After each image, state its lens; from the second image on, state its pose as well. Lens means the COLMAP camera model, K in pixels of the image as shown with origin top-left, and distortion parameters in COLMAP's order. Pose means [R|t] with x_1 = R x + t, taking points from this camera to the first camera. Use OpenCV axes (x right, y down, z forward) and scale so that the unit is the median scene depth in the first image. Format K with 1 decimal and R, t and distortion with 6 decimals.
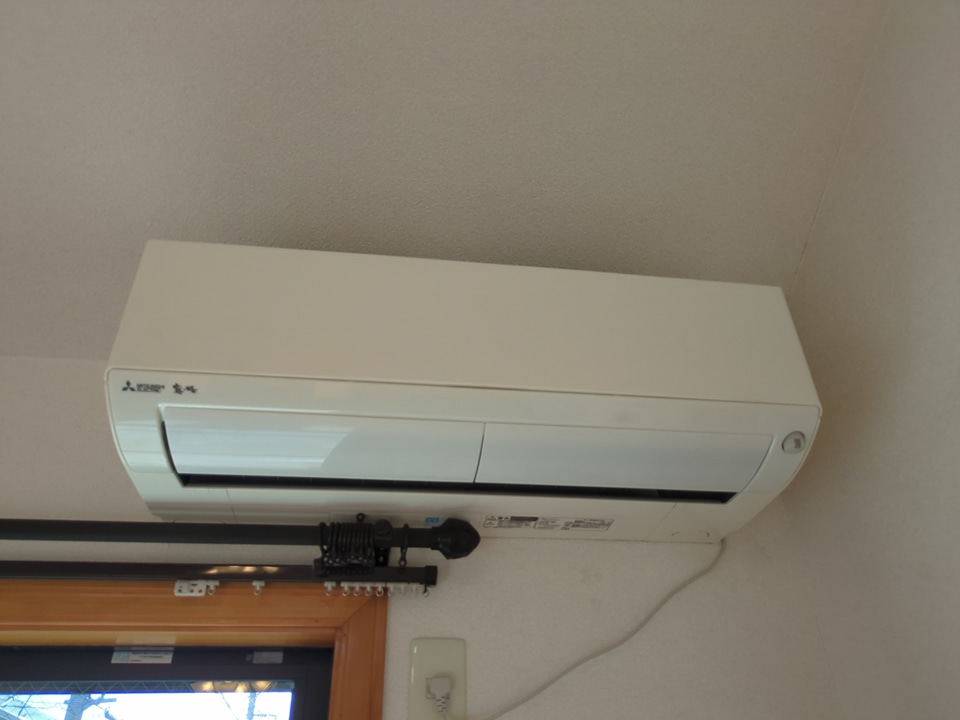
lens RADIAL K [[692.7, 0, 480.0], [0, 692.7, 360.0], [0, 0, 1]] dist [0.036803, 0.002322]
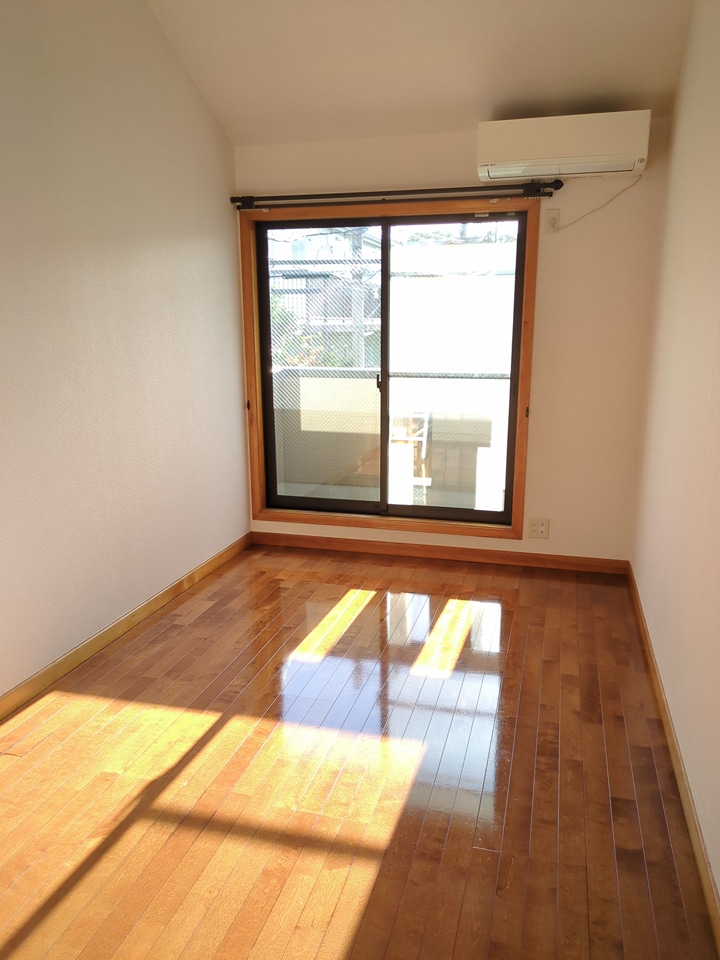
lens RADIAL K [[727.1, 0, 360.0], [0, 727.1, 480.0], [0, 0, 1]] dist [0.000163, -0.001391]
pose [[0.931983, 0.088496, -0.351535, 0.528870], [0.198647, 0.686500, 0.699470, -1.729715], [0.303229, -0.721725, 0.622226, -3.171165]]
